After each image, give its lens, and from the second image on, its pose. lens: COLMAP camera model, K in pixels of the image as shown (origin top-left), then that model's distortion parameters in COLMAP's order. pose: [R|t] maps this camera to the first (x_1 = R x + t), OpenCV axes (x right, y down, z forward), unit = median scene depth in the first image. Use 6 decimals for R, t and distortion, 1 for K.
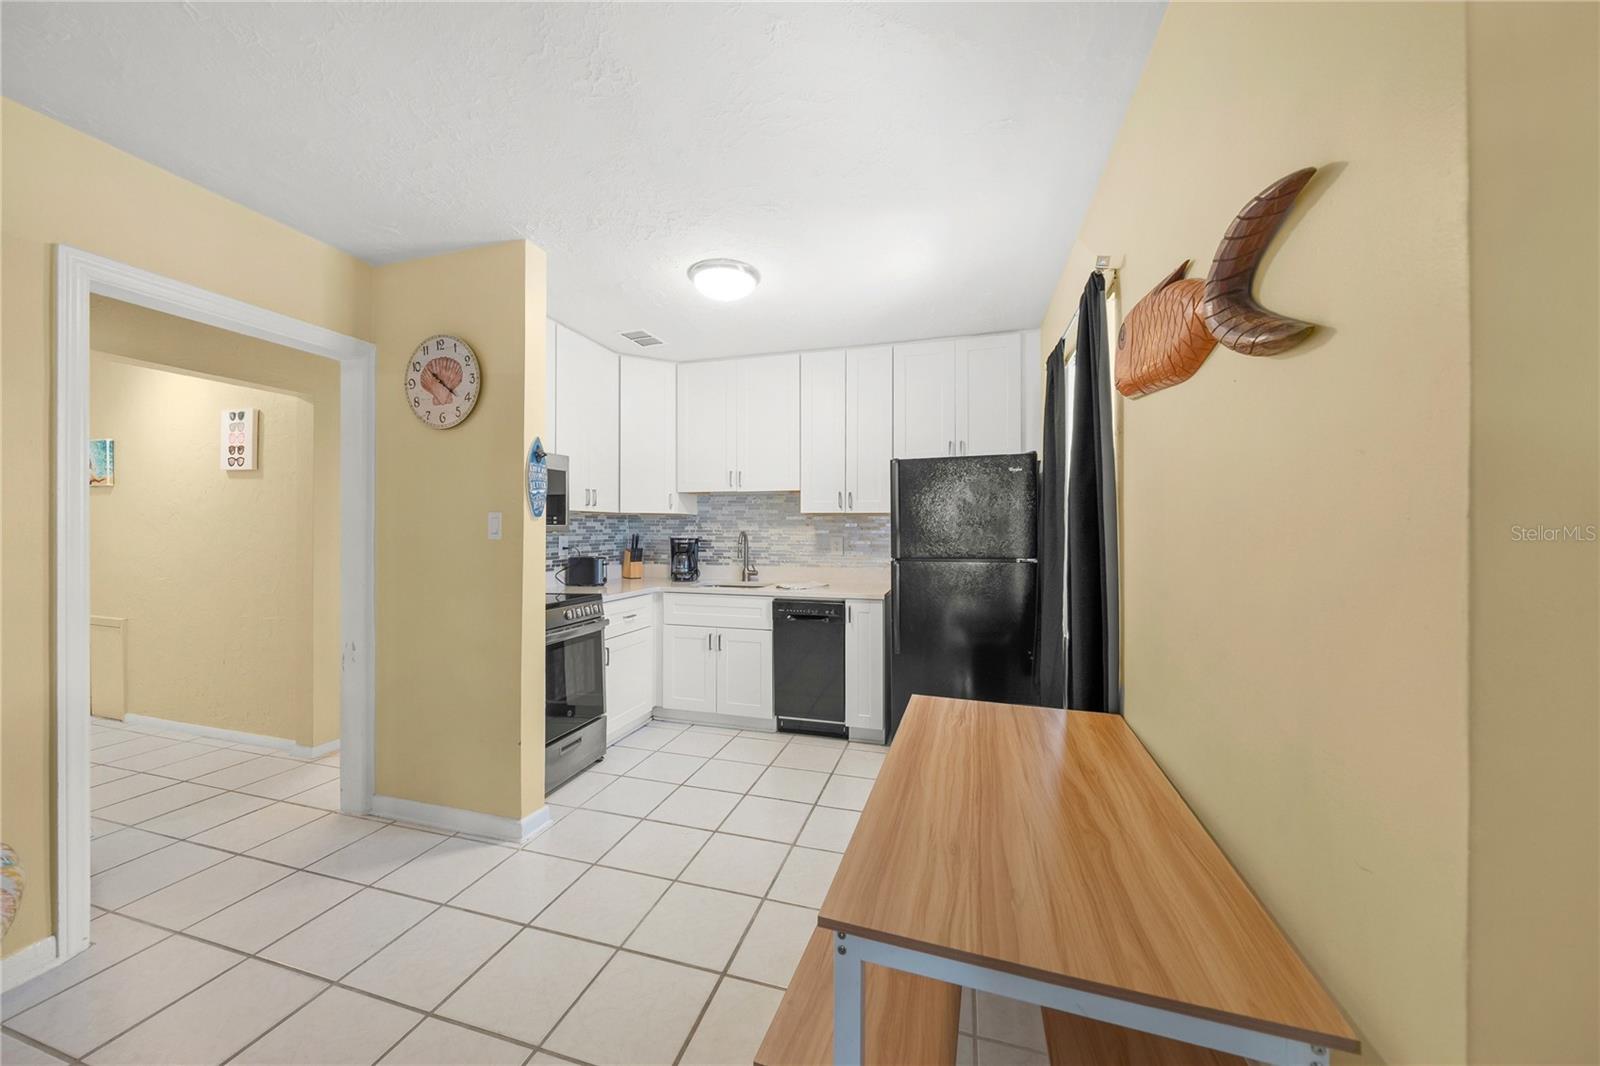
lens RADIAL K [[551.6, 0, 800.0], [0, 551.6, 533.0], [0, 0, 1]] dist [-0.005727, 0.000011]
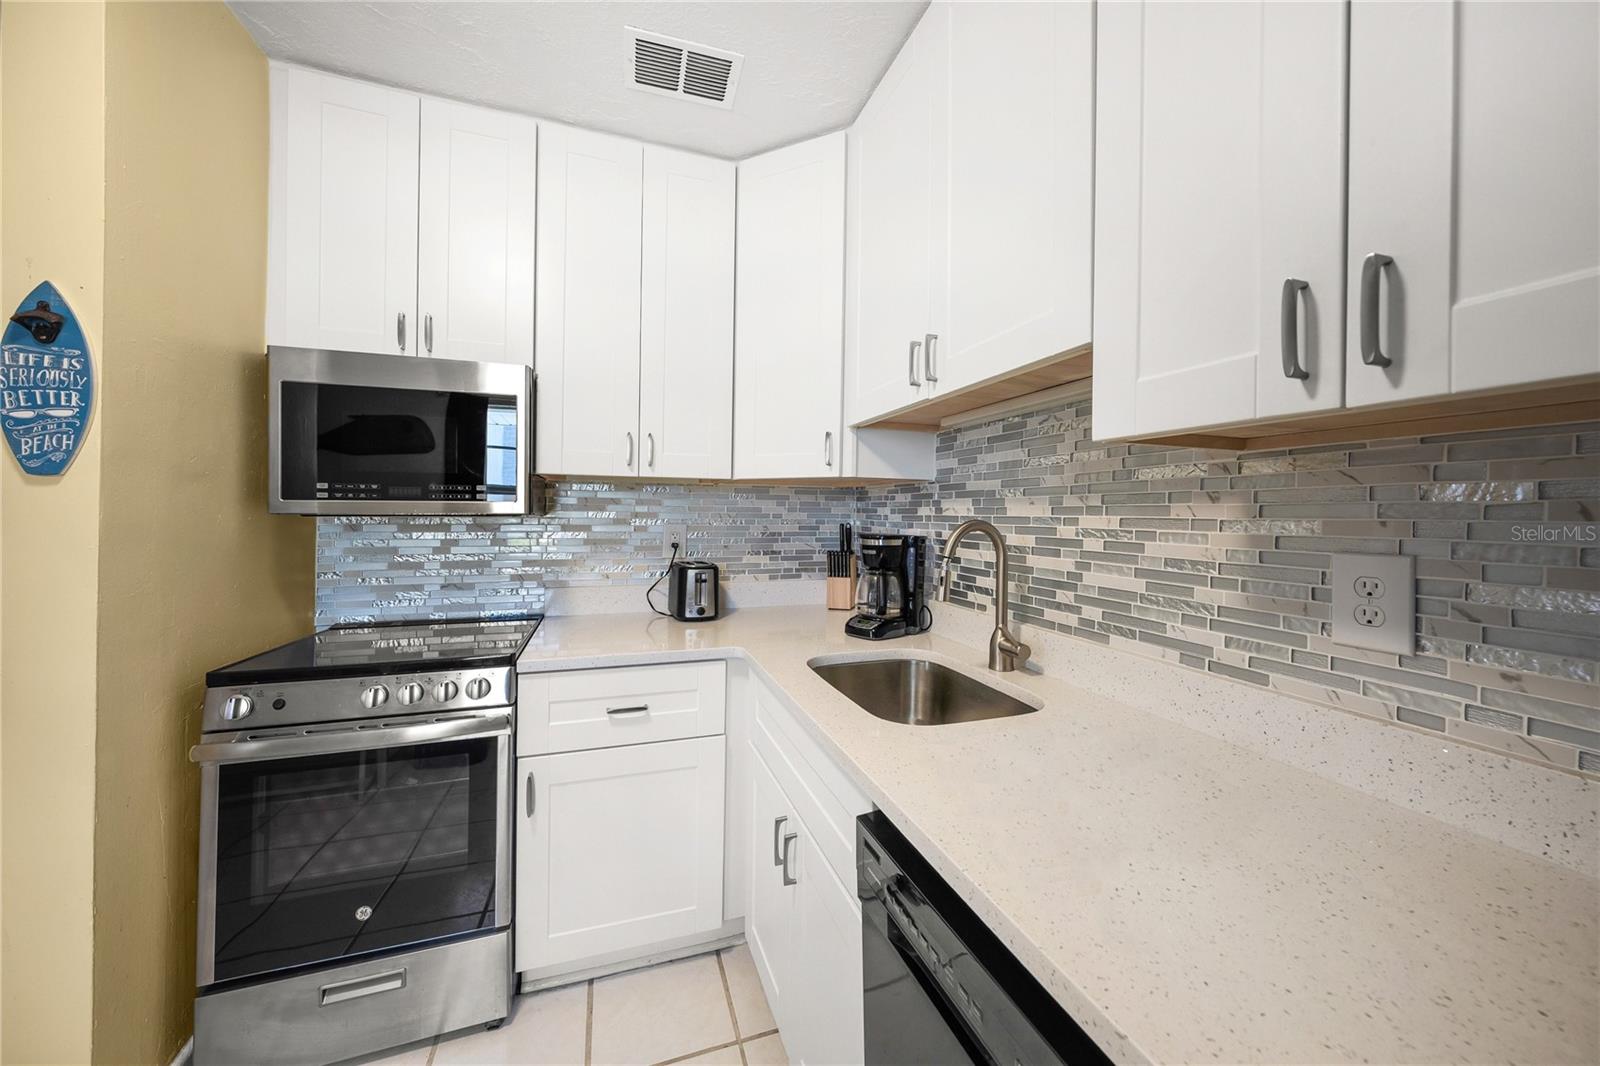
lens RADIAL K [[554.1, 0, 805.3], [0, 554.1, 518.7], [0, 0, 1]] dist [0.000008, 0.000022]
pose [[0.567754, 0.011545, -0.823117, 0.111064], [-0.014627, 0.999885, 0.003935, -0.003703], [0.823068, 0.009806, 0.567858, 0.710271]]
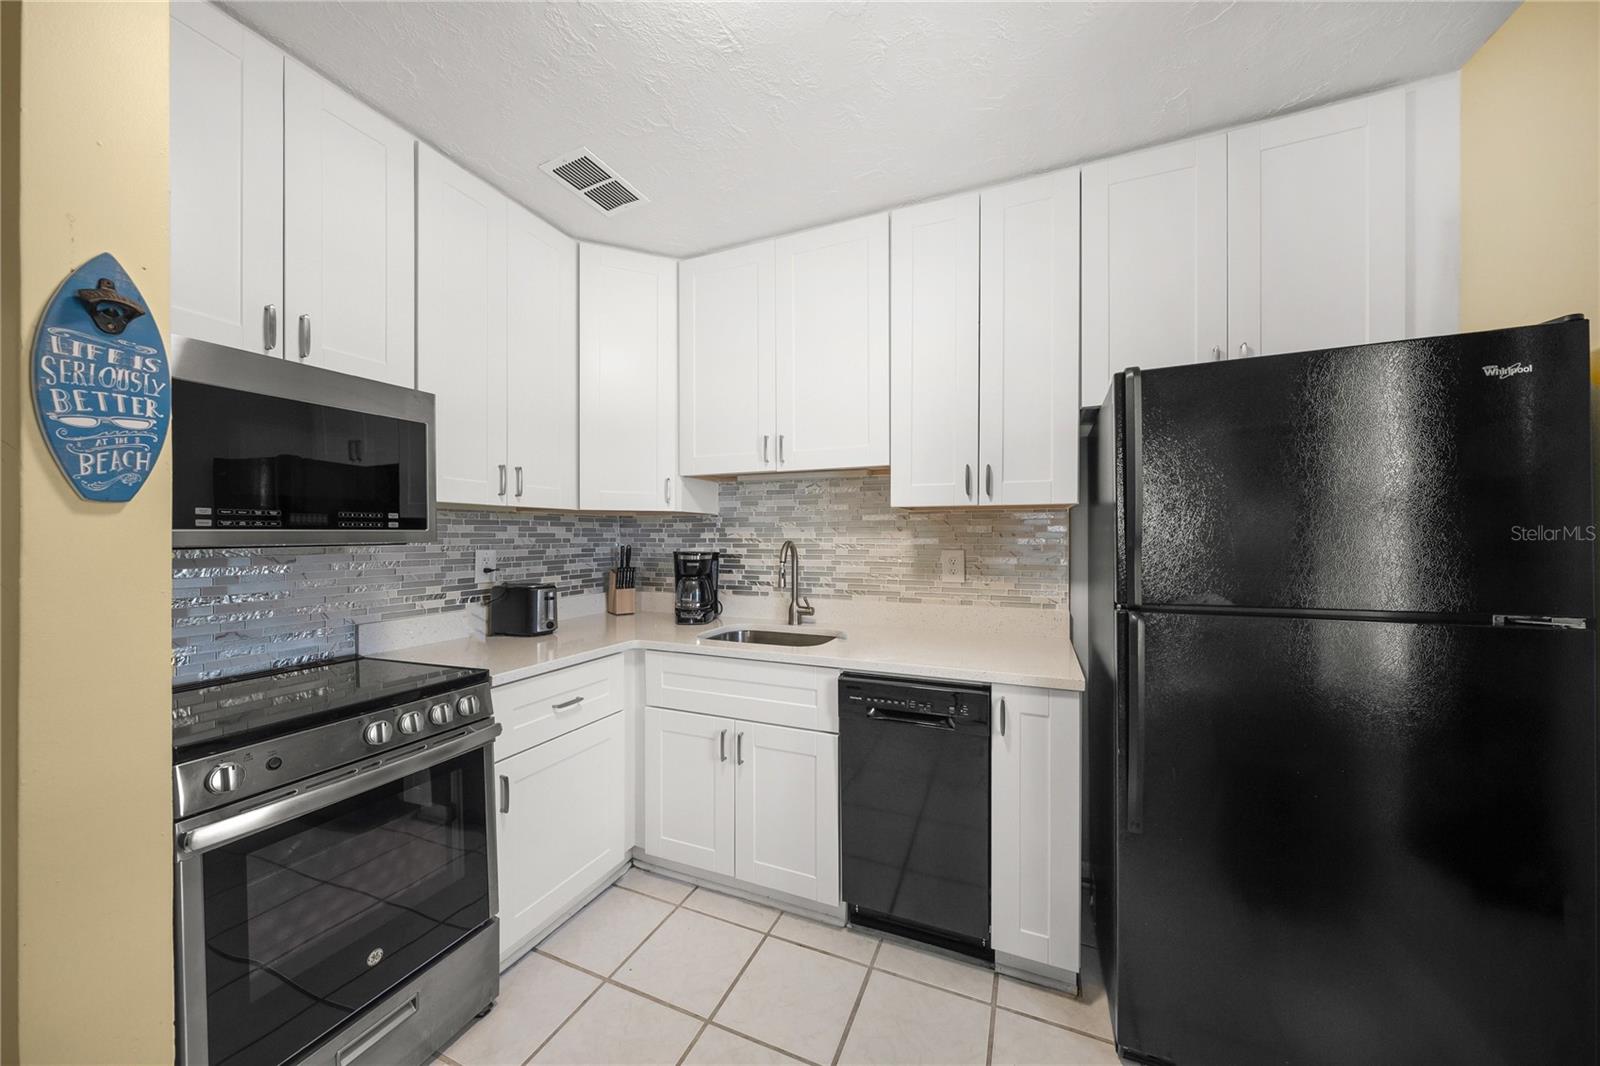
lens RADIAL K [[539.1, 0, 797.6], [0, 539.1, 546.6], [0, 0, 1]] dist [0.000397, 0.000119]
pose [[0.991422, -0.001395, -0.130694, -0.018581], [0.002879, 0.999934, 0.011165, -0.002936], [0.130670, -0.011446, 0.991360, 0.423904]]
